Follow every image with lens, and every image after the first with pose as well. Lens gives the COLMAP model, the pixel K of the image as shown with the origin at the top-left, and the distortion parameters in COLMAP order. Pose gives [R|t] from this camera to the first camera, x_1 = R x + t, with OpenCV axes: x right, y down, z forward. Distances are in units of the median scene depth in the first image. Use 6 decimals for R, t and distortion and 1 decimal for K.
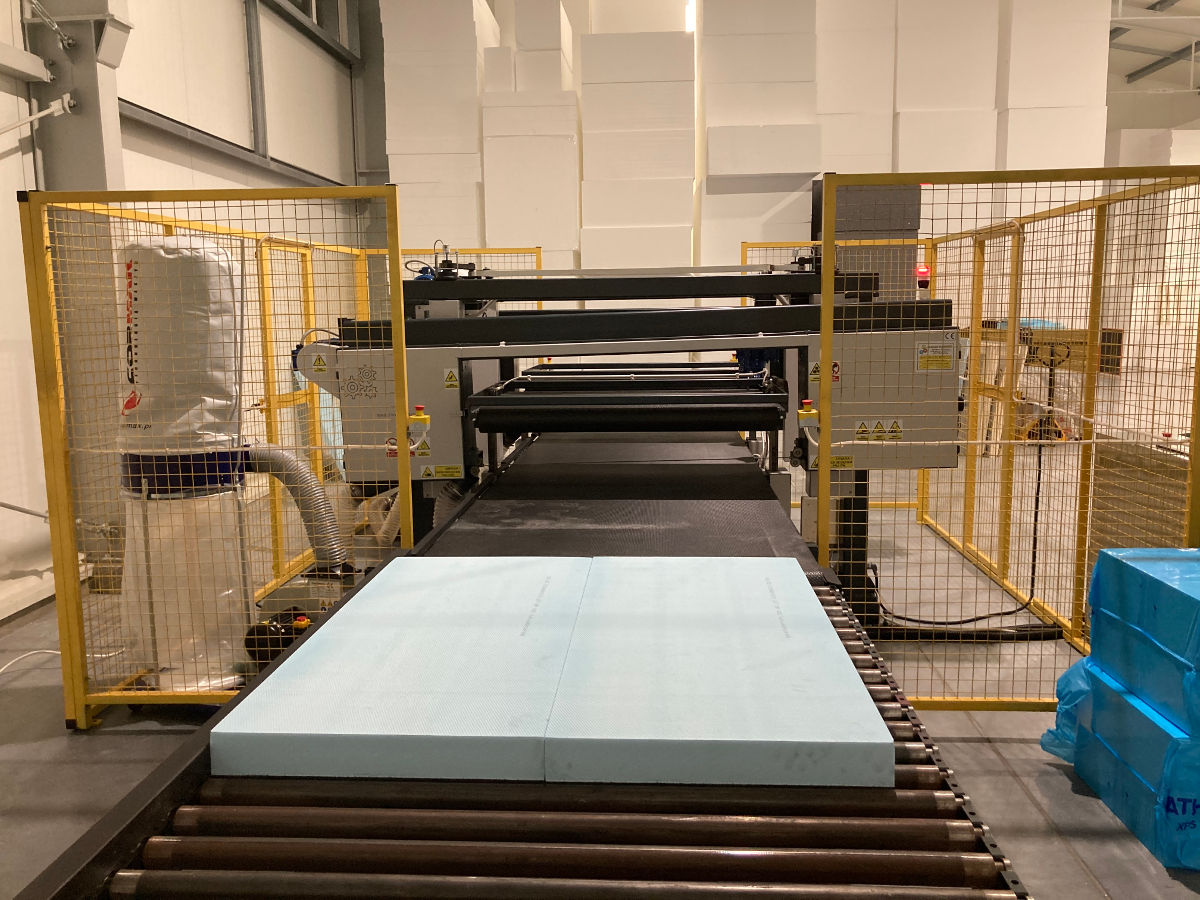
lens RADIAL K [[992.2, 0, 600.0], [0, 992.2, 450.0], [0, 0, 1]] dist [0.014164, -0.002215]
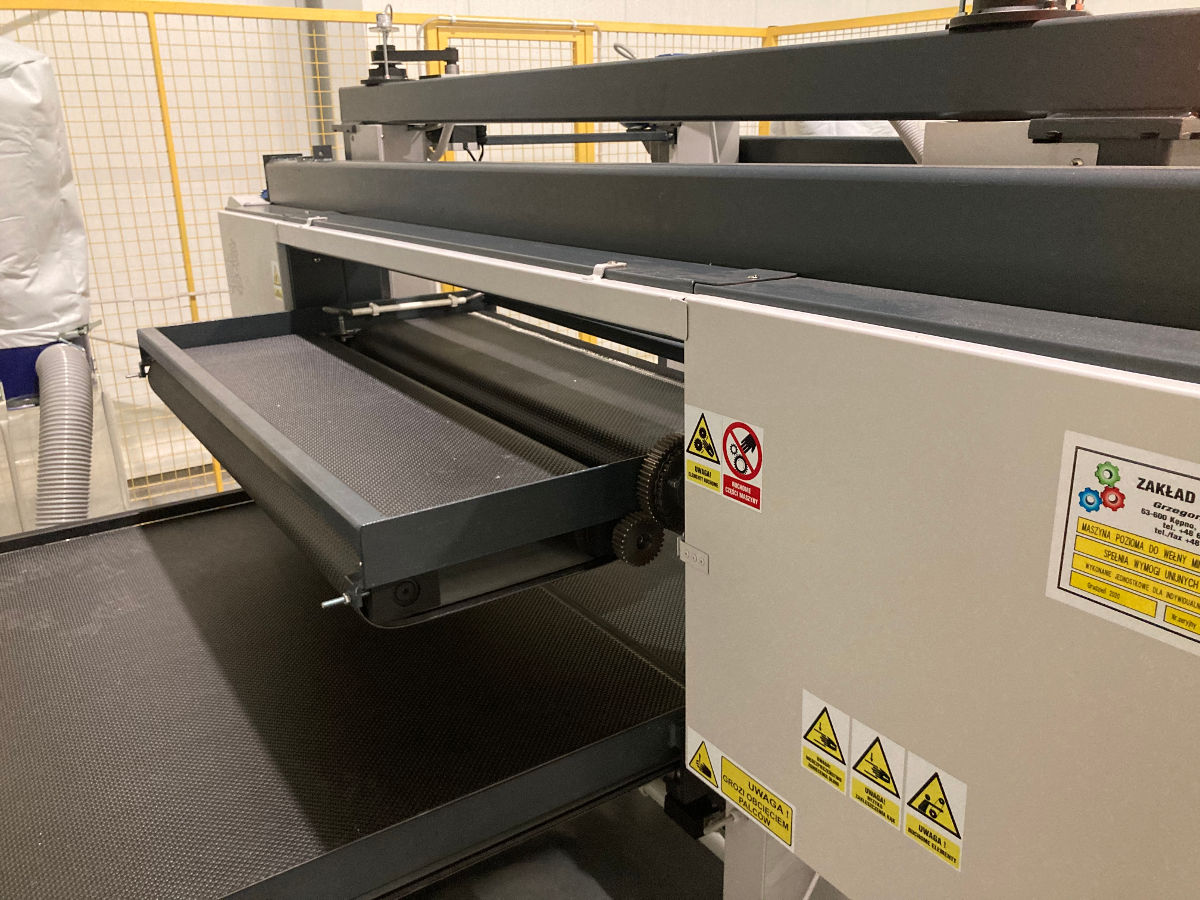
lens RADIAL K [[992.2, 0, 600.0], [0, 992.2, 450.0], [0, 0, 1]] dist [0.014164, -0.002215]
pose [[0.601456, 0.253641, -0.757573, 0.388700], [-0.094919, 0.964234, 0.247474, -0.136367], [0.793247, -0.076936, 0.604020, 0.818141]]
